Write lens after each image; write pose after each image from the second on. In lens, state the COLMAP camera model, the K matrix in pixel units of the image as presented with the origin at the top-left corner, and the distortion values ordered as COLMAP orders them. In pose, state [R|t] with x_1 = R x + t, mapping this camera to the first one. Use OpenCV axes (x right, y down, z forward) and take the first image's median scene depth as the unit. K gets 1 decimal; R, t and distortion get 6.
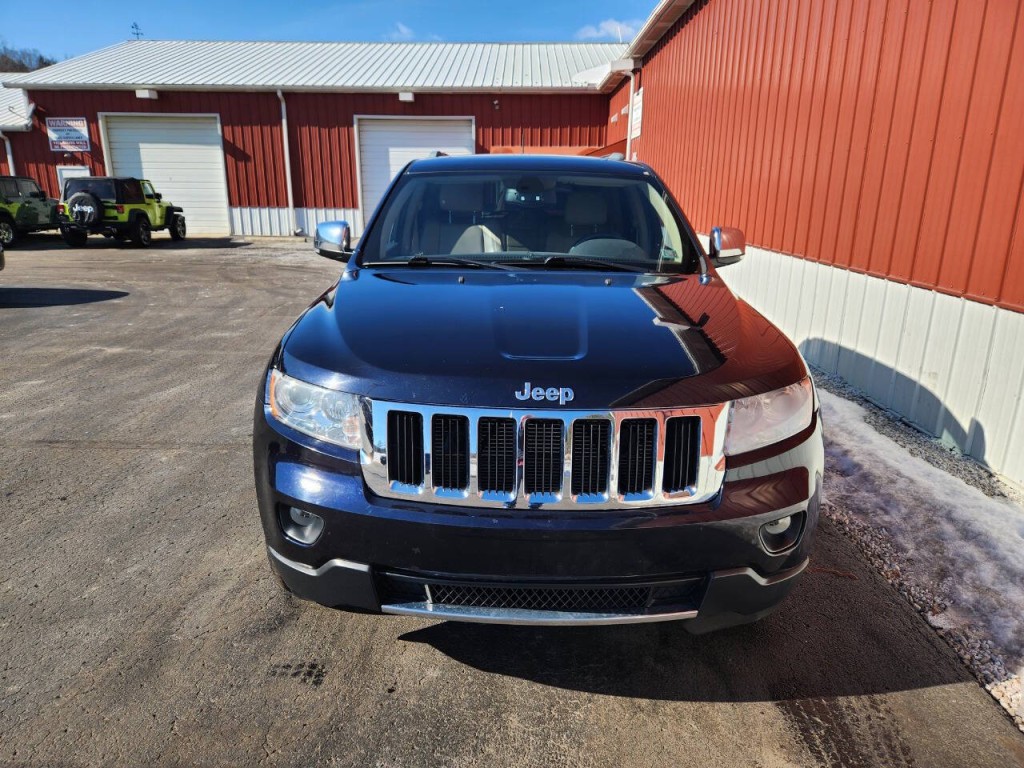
lens RADIAL K [[691.4, 0, 513.1], [0, 691.4, 382.5], [0, 0, 1]] dist [0.037173, -0.024982]
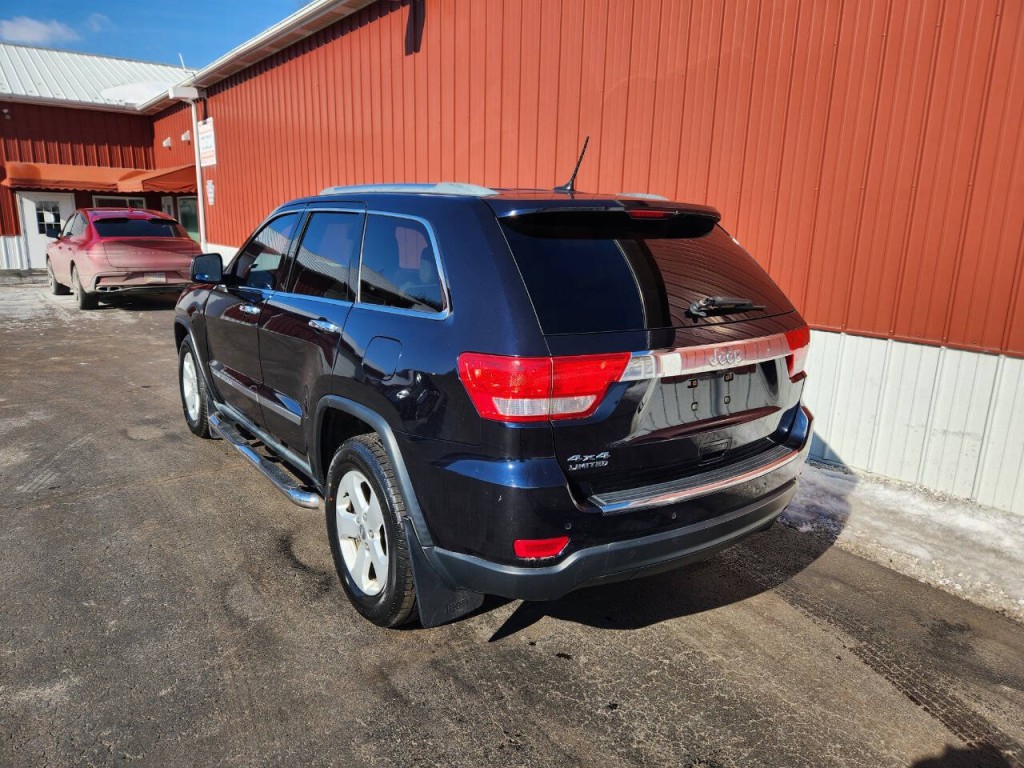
lens RADIAL K [[683.4, 0, 512.8], [0, 683.4, 385.5], [0, 0, 1]] dist [0.039041, -0.038056]
pose [[0.783062, -0.129691, 0.608271, -0.125561], [0.147679, 0.988818, 0.020714, 0.004206], [-0.604156, 0.073609, 0.793459, -0.027554]]
